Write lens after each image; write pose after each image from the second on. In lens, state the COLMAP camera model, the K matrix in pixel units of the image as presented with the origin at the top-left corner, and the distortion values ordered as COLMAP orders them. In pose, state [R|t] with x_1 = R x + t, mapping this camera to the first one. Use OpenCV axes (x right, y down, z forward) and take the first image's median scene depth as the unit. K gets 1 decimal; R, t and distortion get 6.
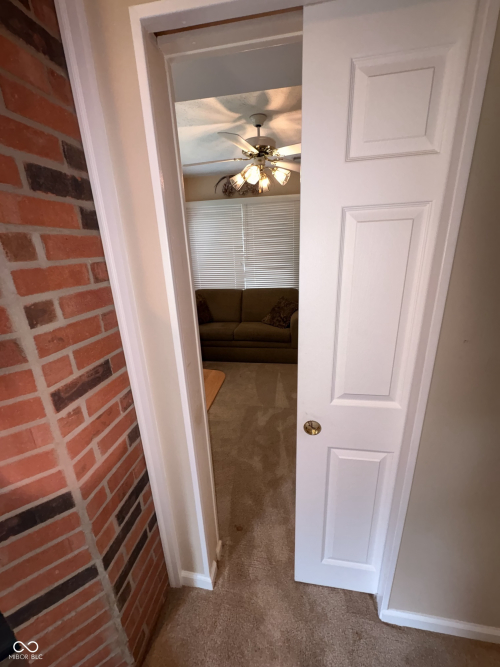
lens RADIAL K [[264.2, 0, 250.5], [0, 264.2, 333.5], [0, 0, 1]] dist [-0.000521, 0.000392]
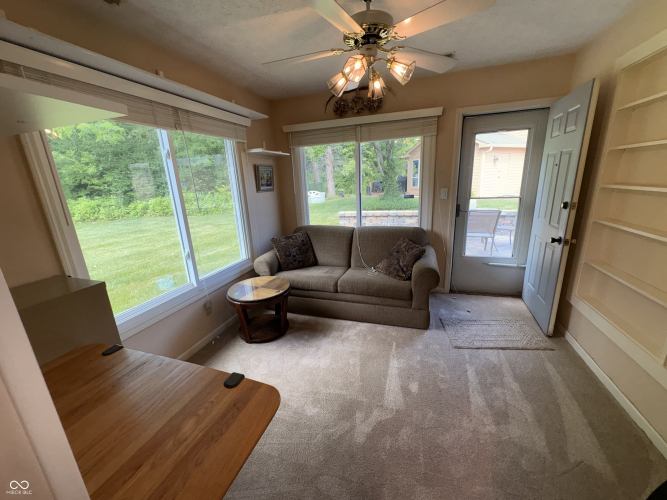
lens RADIAL K [[264.2, 0, 333.7], [0, 264.2, 249.3], [0, 0, 1]] dist [-0.000521, 0.000392]
pose [[0.987644, 0.036069, -0.152507, 0.063908], [-0.043253, 0.998092, -0.044058, -0.102389], [0.150627, 0.050110, 0.987320, 0.324187]]
